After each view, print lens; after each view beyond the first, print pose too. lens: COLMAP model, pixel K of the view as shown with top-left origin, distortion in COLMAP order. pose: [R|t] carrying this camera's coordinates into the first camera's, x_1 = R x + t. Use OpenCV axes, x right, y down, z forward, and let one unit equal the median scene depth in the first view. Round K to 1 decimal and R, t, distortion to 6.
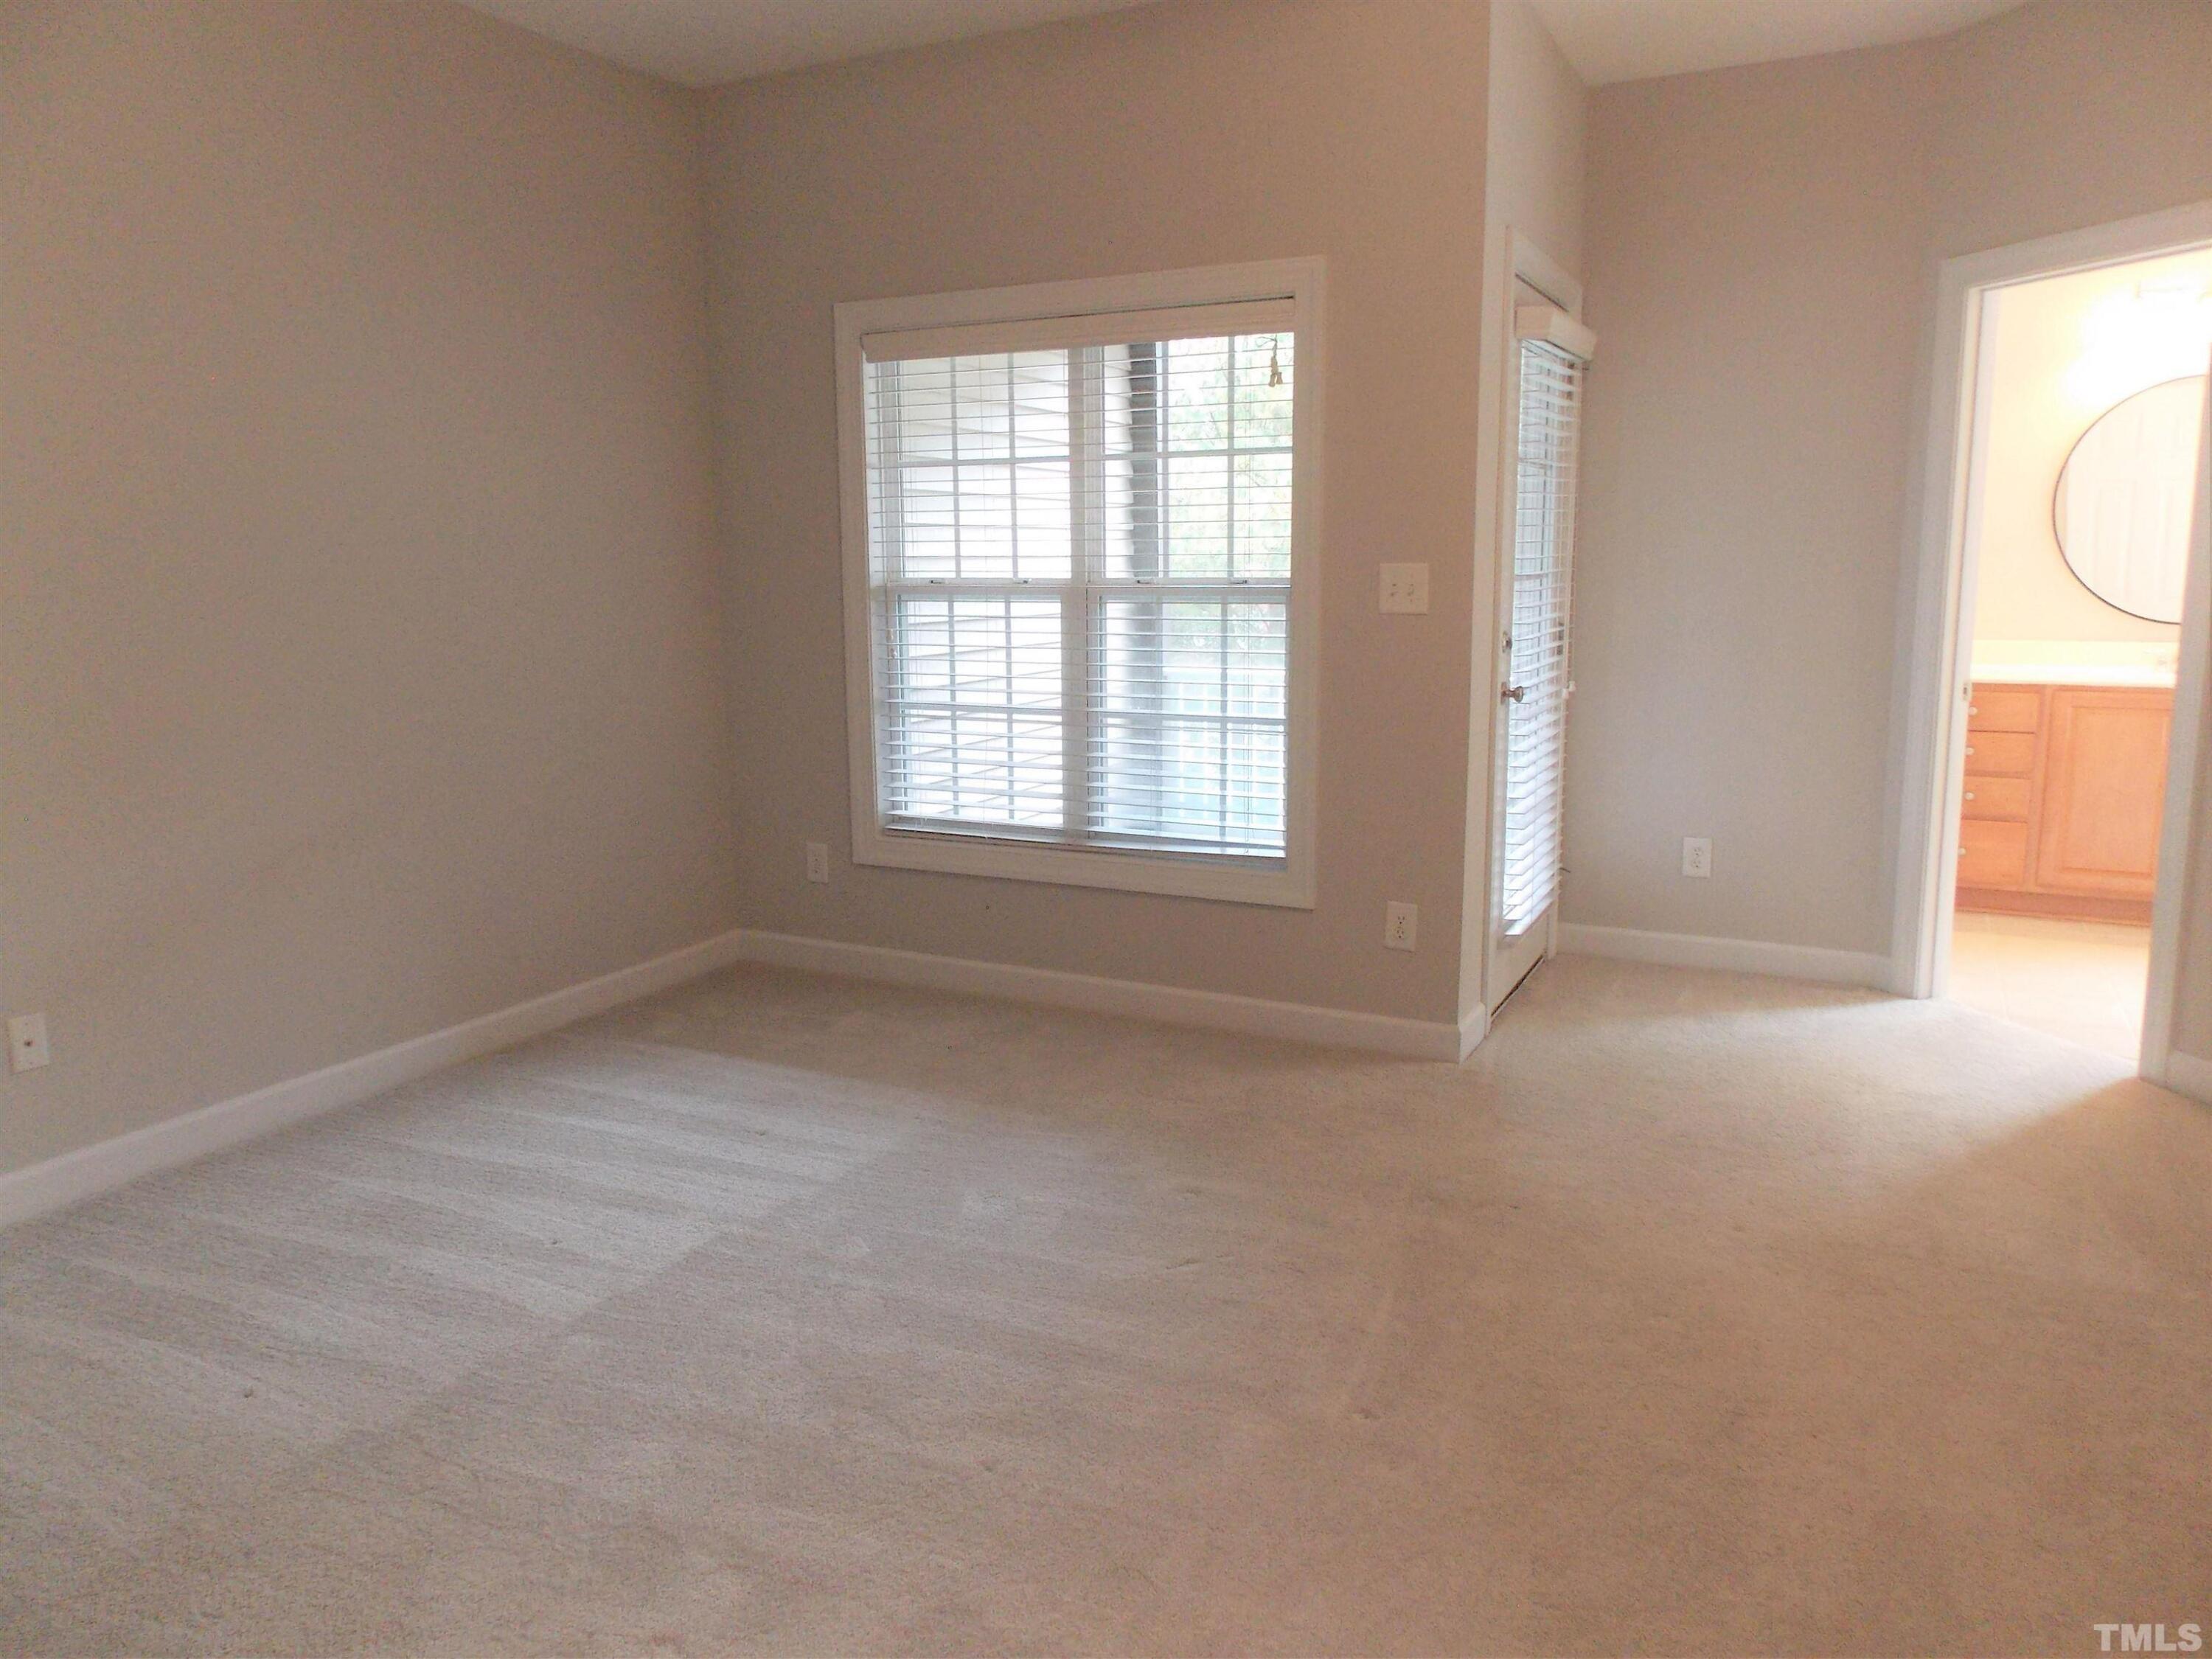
lens RADIAL K [[1460.1, 0, 1111.8], [0, 1460.1, 848.5], [0, 0, 1]] dist [0.009516, -0.011260]
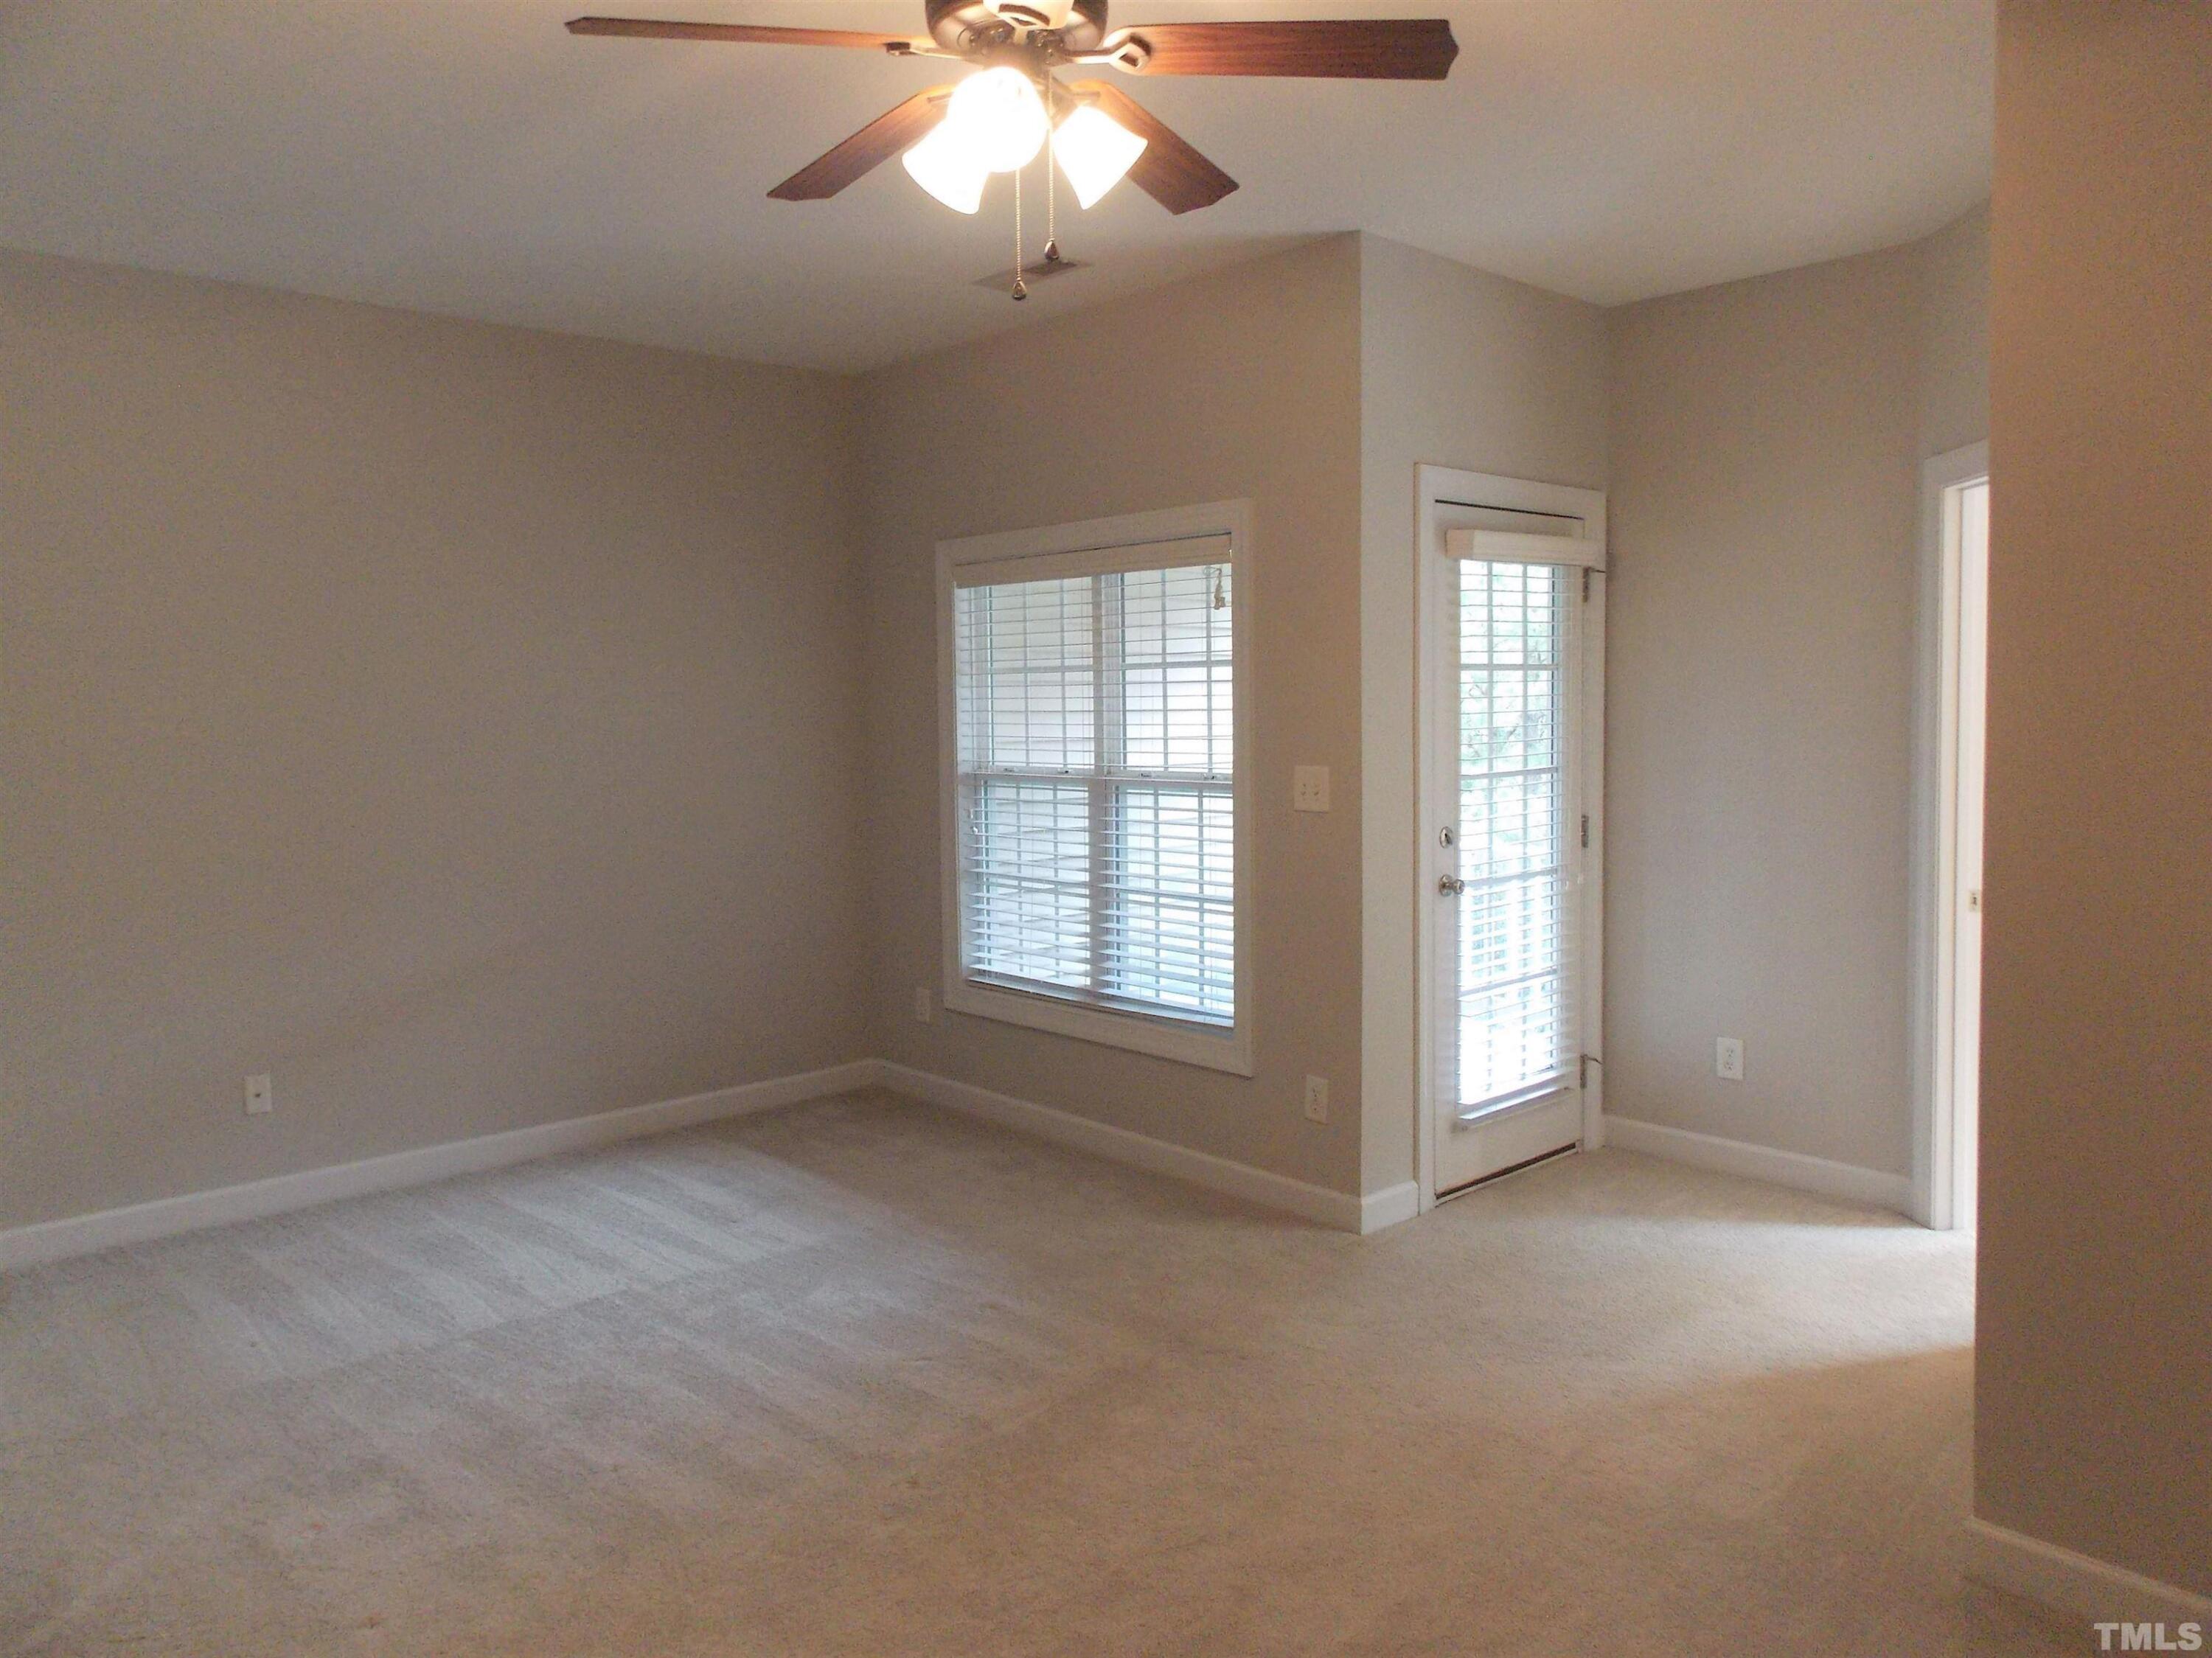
lens RADIAL K [[1460.0, 0, 1087.5], [0, 1460.0, 872.6], [0, 0, 1]] dist [0.009516, -0.011260]
pose [[0.942657, 0.033756, -0.332051, 0.357723], [-0.063153, 0.994940, -0.078142, -0.015995], [0.327733, 0.094632, 0.940019, -0.070139]]
